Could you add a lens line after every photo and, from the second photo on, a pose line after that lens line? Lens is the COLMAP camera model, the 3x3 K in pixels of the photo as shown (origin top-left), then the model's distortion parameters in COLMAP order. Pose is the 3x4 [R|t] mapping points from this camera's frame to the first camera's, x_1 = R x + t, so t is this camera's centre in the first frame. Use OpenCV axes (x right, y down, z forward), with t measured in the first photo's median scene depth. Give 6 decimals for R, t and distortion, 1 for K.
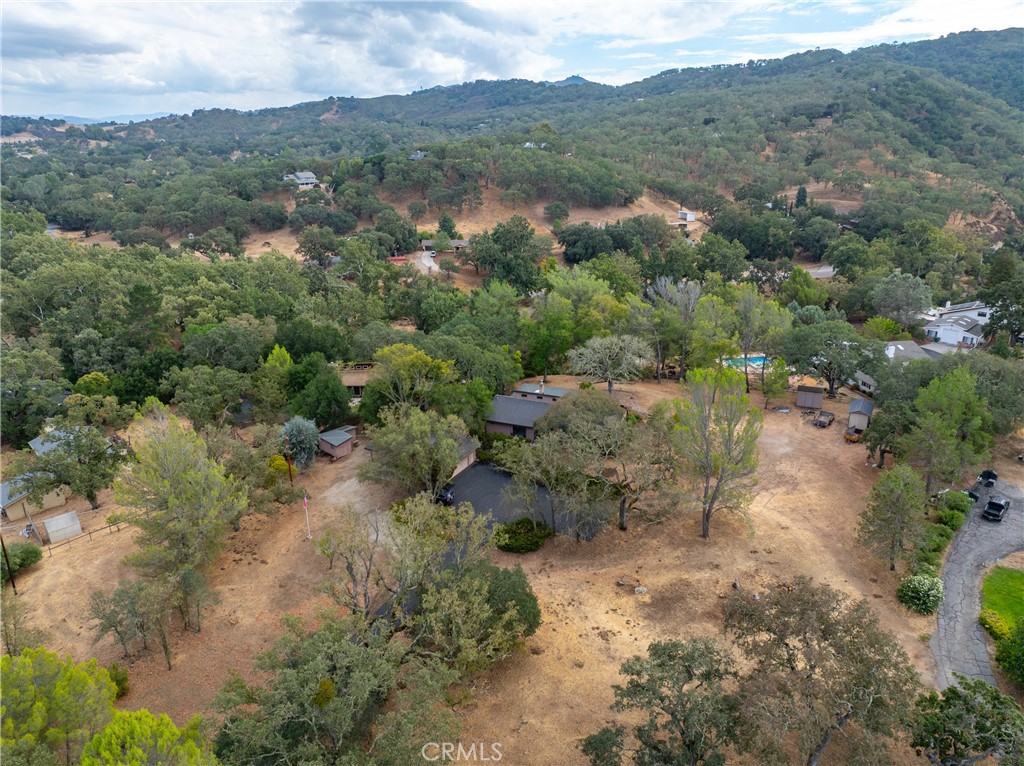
lens RADIAL K [[710.2, 0, 512.0], [0, 710.2, 383.0], [0, 0, 1]] dist [-0.067341, 0.034151]
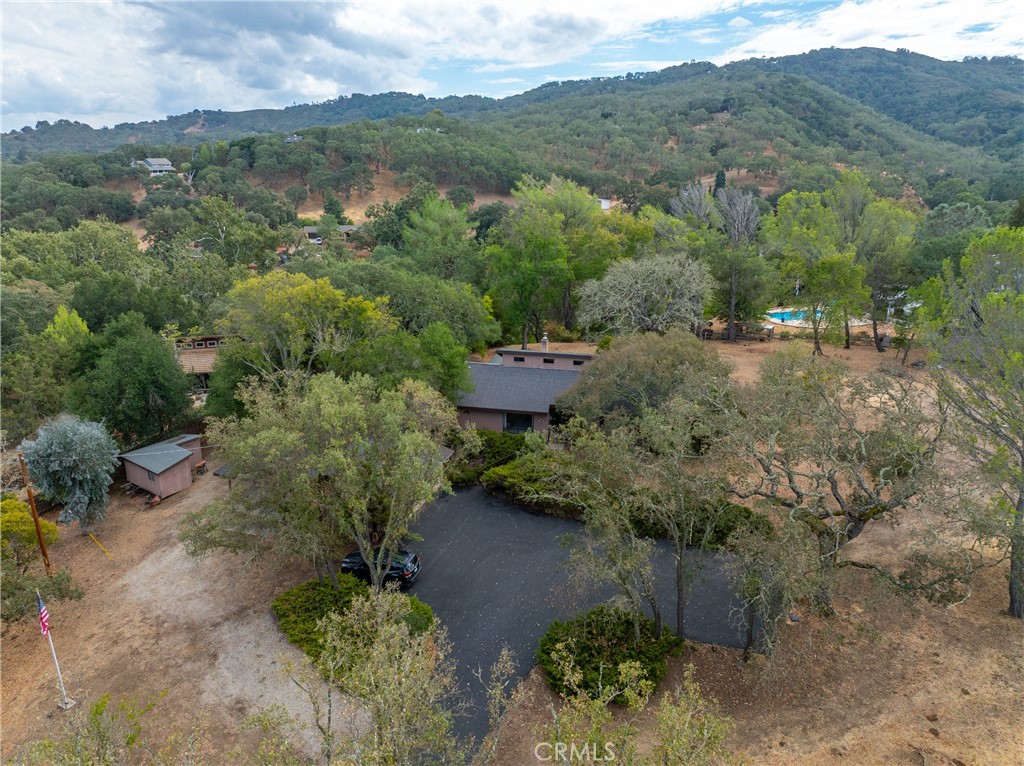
lens RADIAL K [[710.2, 0, 512.0], [0, 710.2, 383.0], [0, 0, 1]] dist [-0.067341, 0.034151]
pose [[0.986523, -0.048103, 0.156395, -0.020464], [0.052819, 0.998262, -0.026139, 0.013725], [-0.154866, 0.034047, 0.987349, 0.126318]]
